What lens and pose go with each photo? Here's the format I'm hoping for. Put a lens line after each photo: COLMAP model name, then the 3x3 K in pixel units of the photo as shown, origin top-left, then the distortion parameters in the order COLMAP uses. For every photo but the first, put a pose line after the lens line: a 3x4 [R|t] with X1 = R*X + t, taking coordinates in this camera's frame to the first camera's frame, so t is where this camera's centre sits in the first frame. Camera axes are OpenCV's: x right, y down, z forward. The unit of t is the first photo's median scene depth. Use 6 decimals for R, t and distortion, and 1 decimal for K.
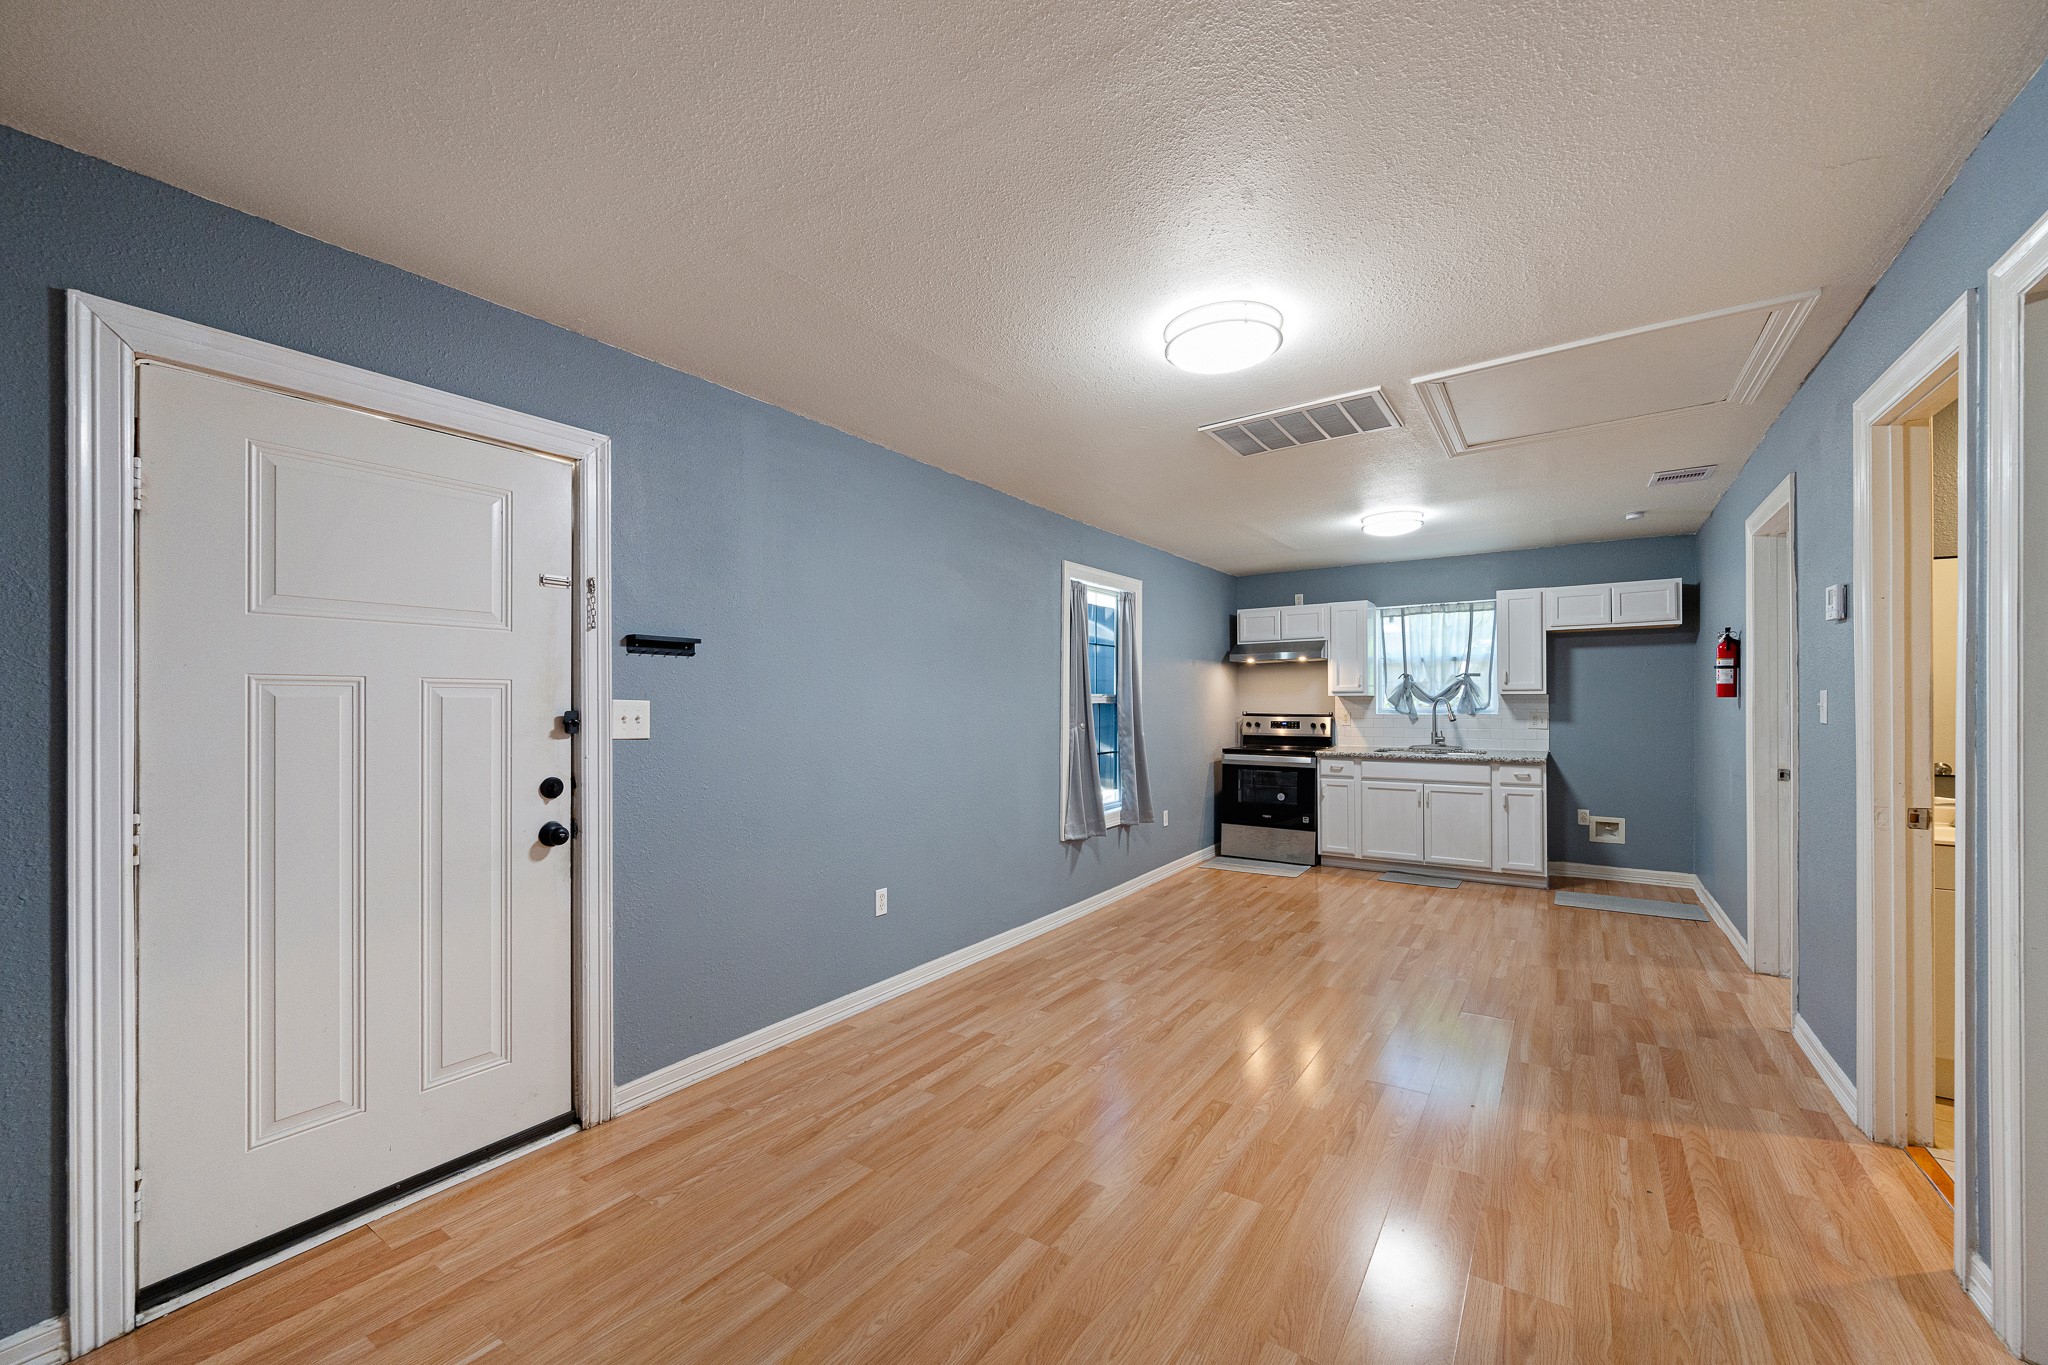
lens RADIAL K [[807.2, 0, 1023.4], [0, 807.2, 703.1], [0, 0, 1]] dist [-0.000914, 0.000612]
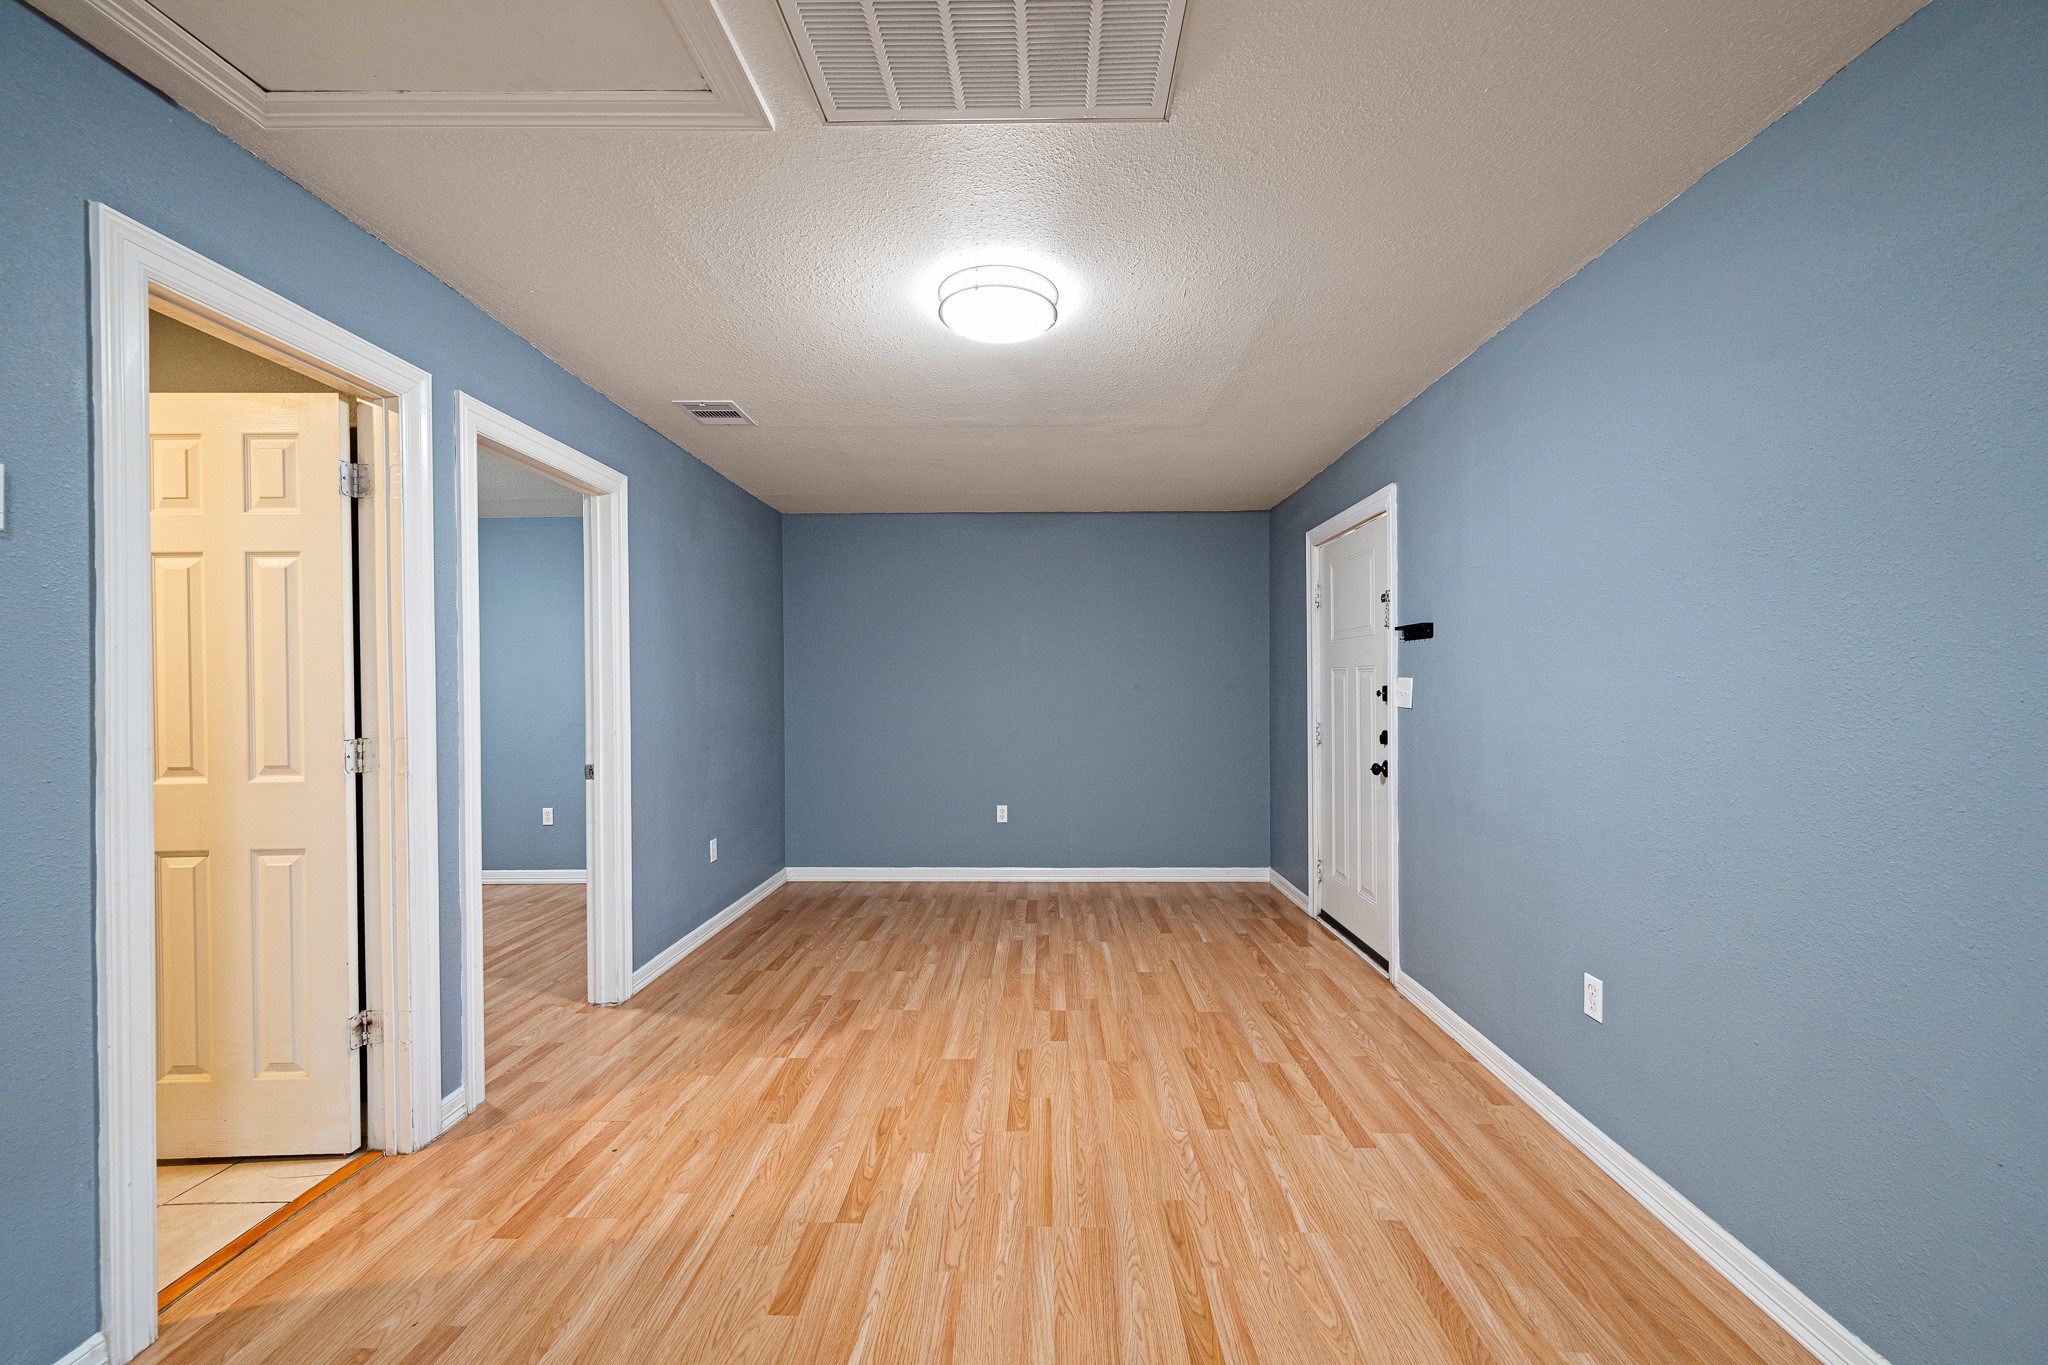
lens RADIAL K [[807.2, 0, 1030.2], [0, 807.2, 691.6], [0, 0, 1]] dist [-0.000914, 0.000612]
pose [[-0.837620, 0.012771, -0.546104, 0.334361], [0.009541, 0.999916, 0.008749, 0.000702], [0.546170, 0.002118, -0.837671, 0.819329]]
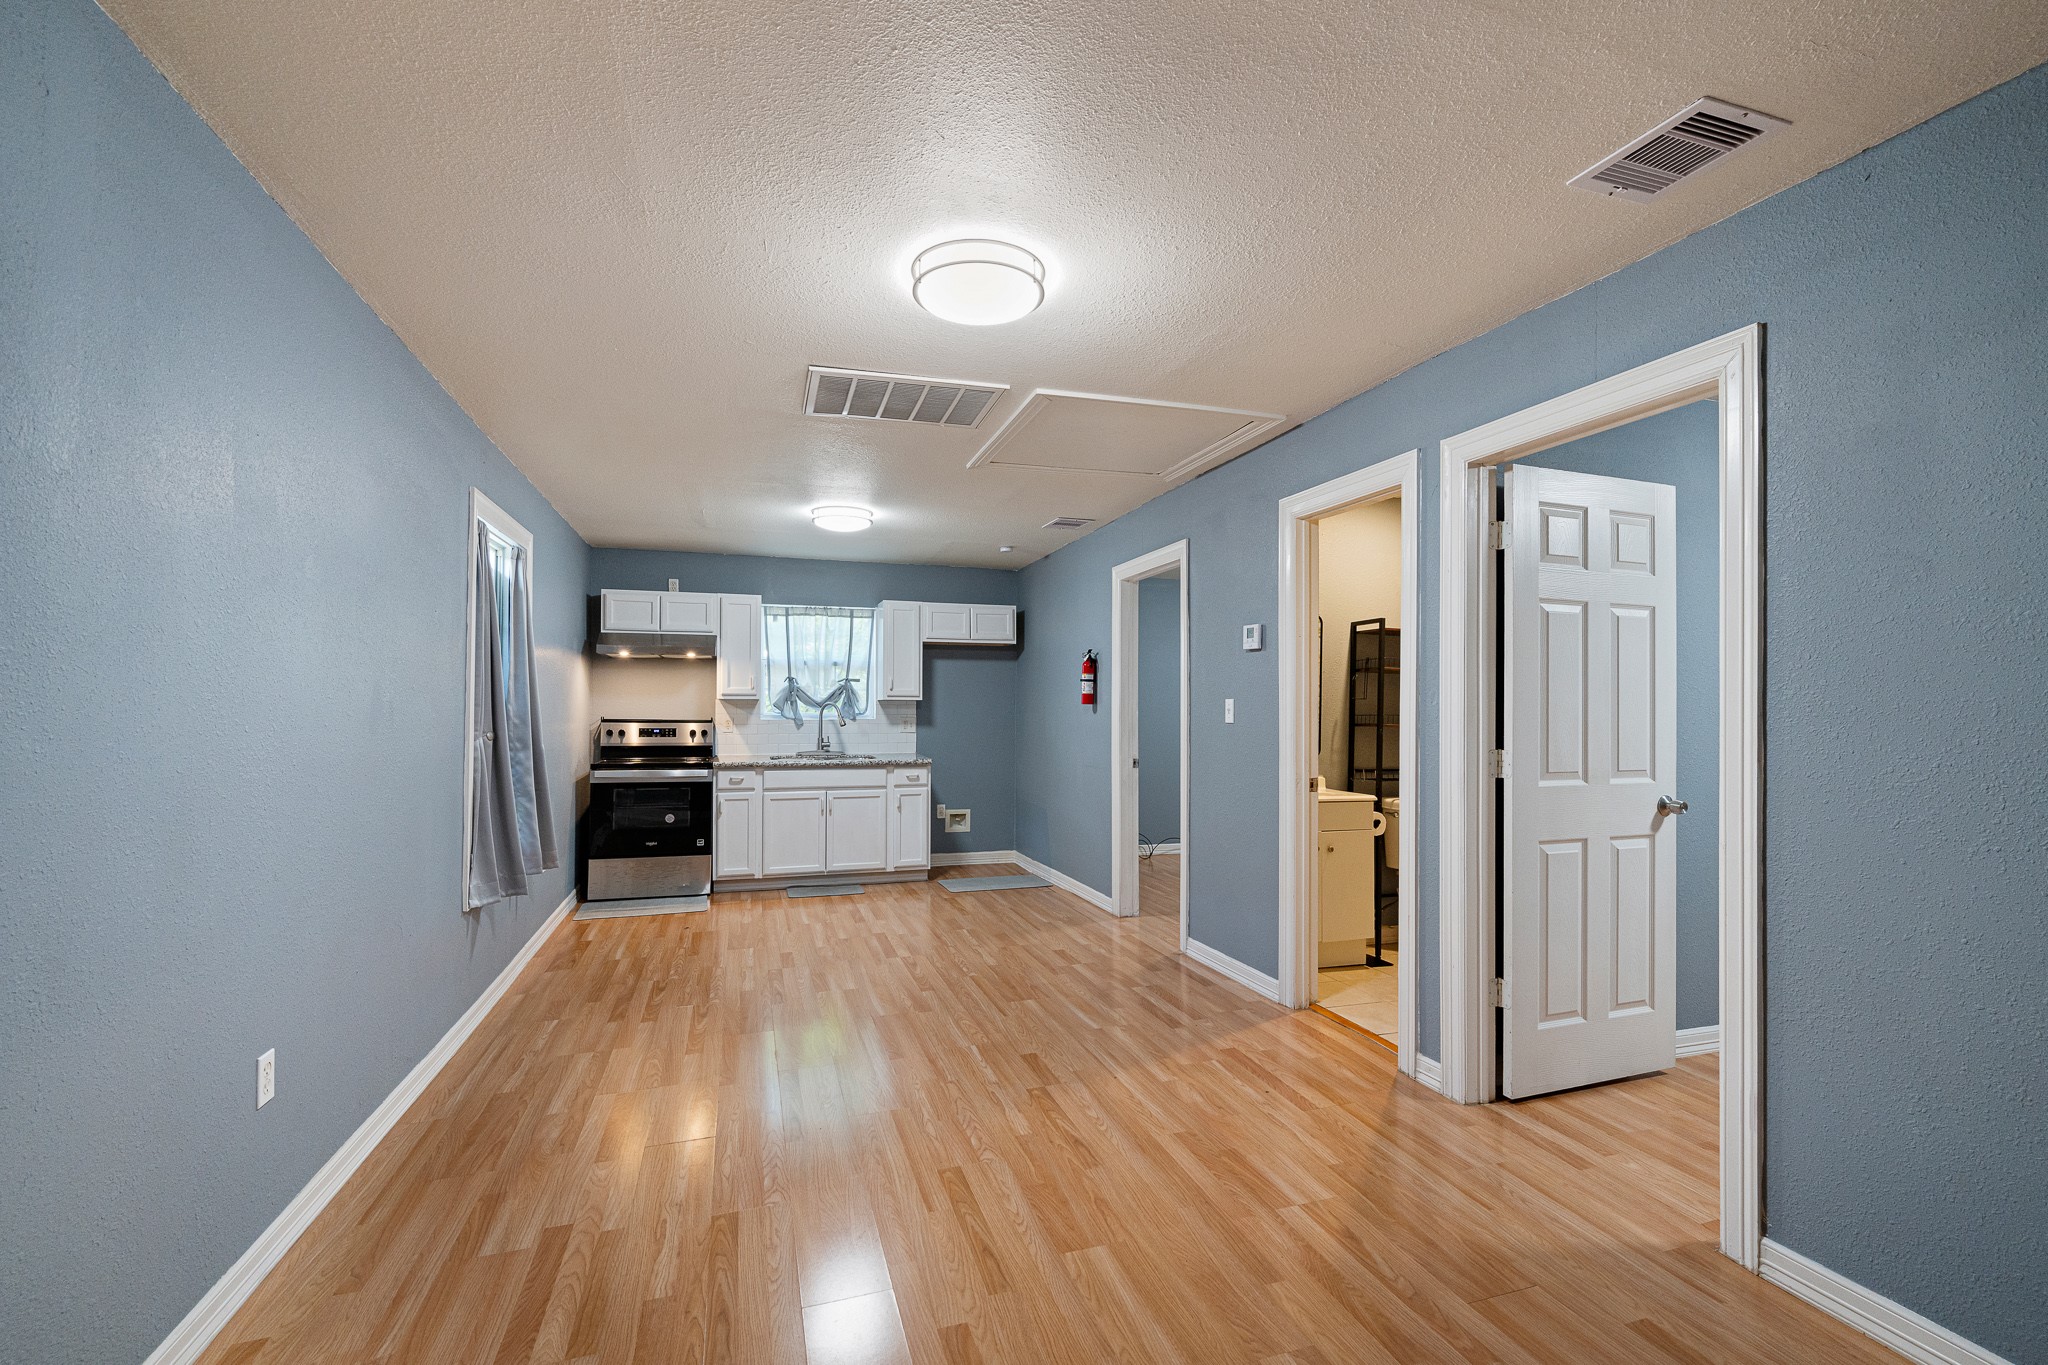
lens RADIAL K [[886.2, 0, 1028.7], [0, 886.2, 702.5], [0, 0, 1]] dist [0.002747, -0.000537]
pose [[0.612310, 0.013057, 0.790510, -0.211140], [-0.006424, 0.999913, -0.011540, 0.004874], [-0.790591, 0.001988, 0.612341, 0.166244]]
